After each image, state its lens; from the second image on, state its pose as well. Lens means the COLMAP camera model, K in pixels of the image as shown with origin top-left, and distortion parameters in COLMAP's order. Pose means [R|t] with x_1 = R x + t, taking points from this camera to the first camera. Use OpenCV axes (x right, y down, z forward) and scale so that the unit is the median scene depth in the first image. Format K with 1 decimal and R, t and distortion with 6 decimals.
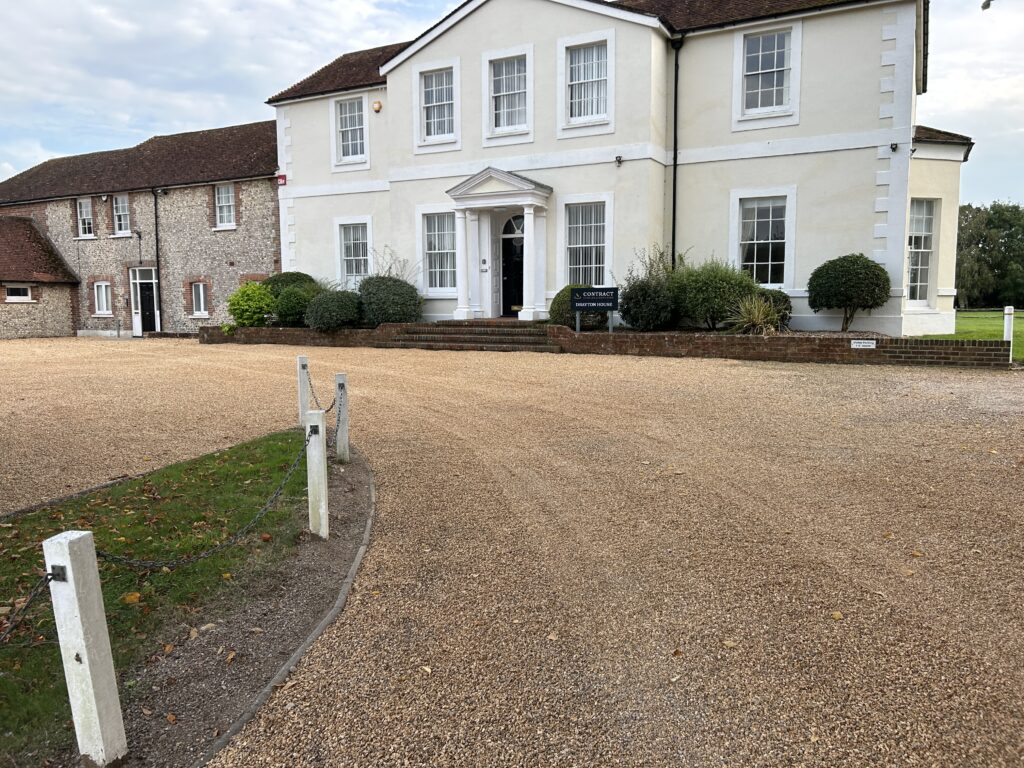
lens RADIAL K [[769.8, 0, 510.8], [0, 769.8, 371.7], [0, 0, 1]] dist [0.073078, -0.084798]
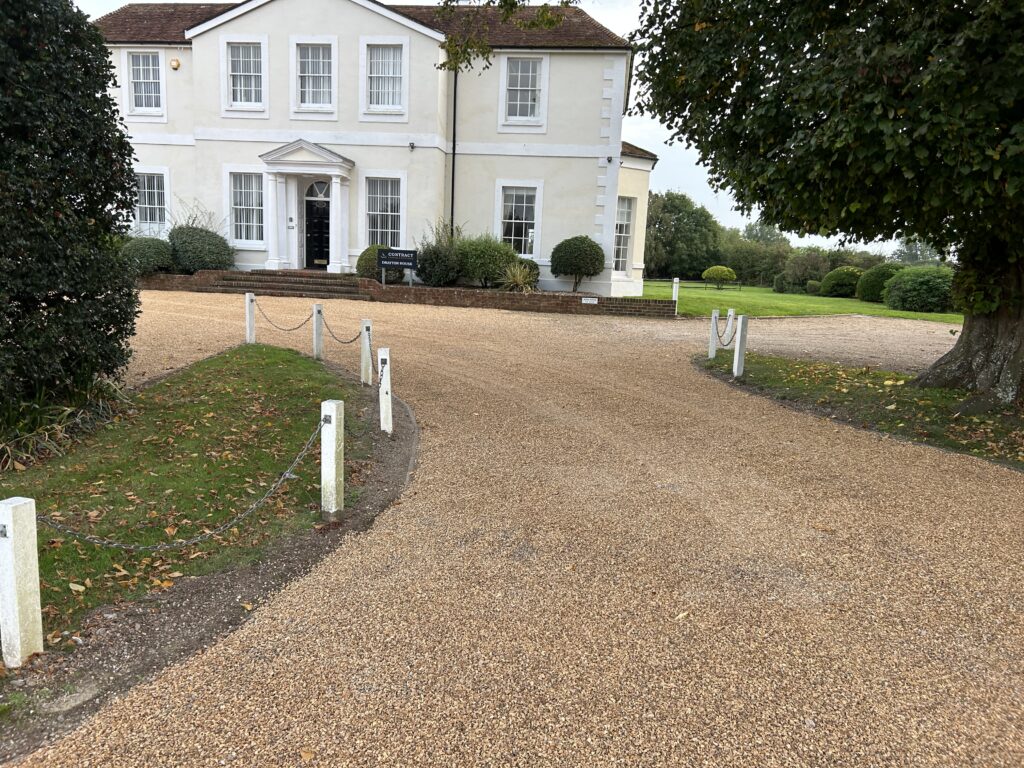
lens RADIAL K [[769.8, 0, 508.4], [0, 769.8, 381.2], [0, 0, 1]] dist [0.073078, -0.084798]
pose [[0.936966, -0.006937, 0.349351, -0.119883], [-0.016653, 0.997780, 0.064478, 0.015145], [-0.349023, -0.066231, 0.934771, -0.186547]]
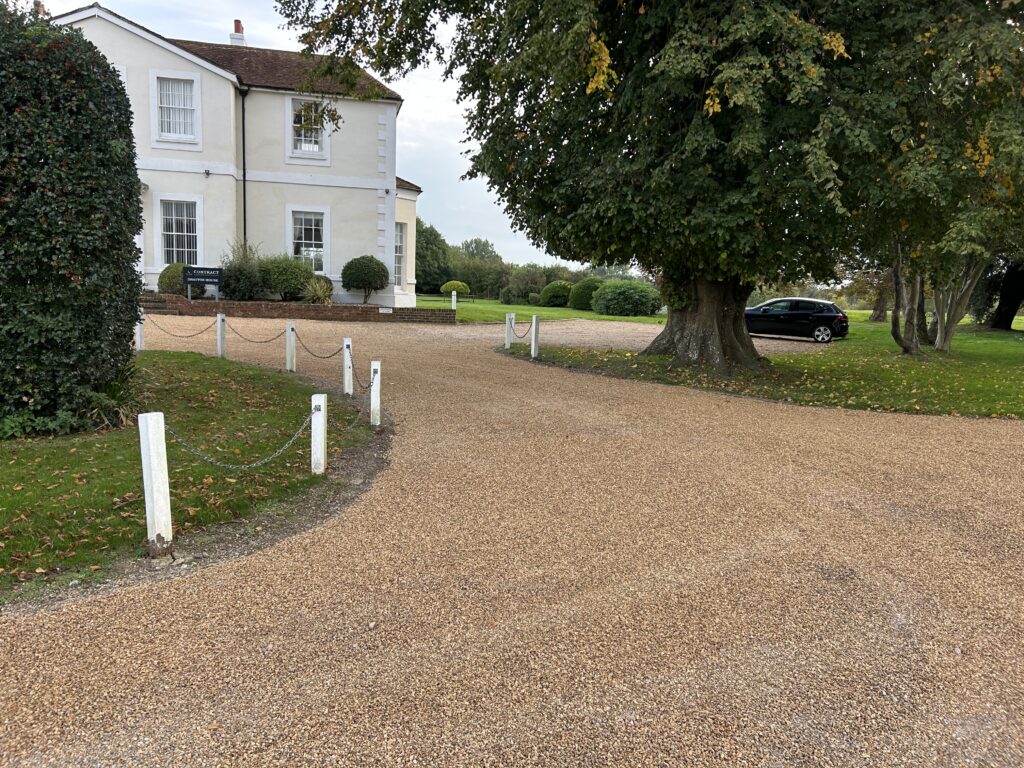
lens RADIAL K [[769.8, 0, 513.8], [0, 769.8, 383.0], [0, 0, 1]] dist [0.073078, -0.084798]
pose [[0.753105, -0.049588, 0.656029, -0.289302], [0.022872, 0.998526, 0.049219, 0.029448], [-0.657503, -0.022063, 0.753129, -0.298282]]
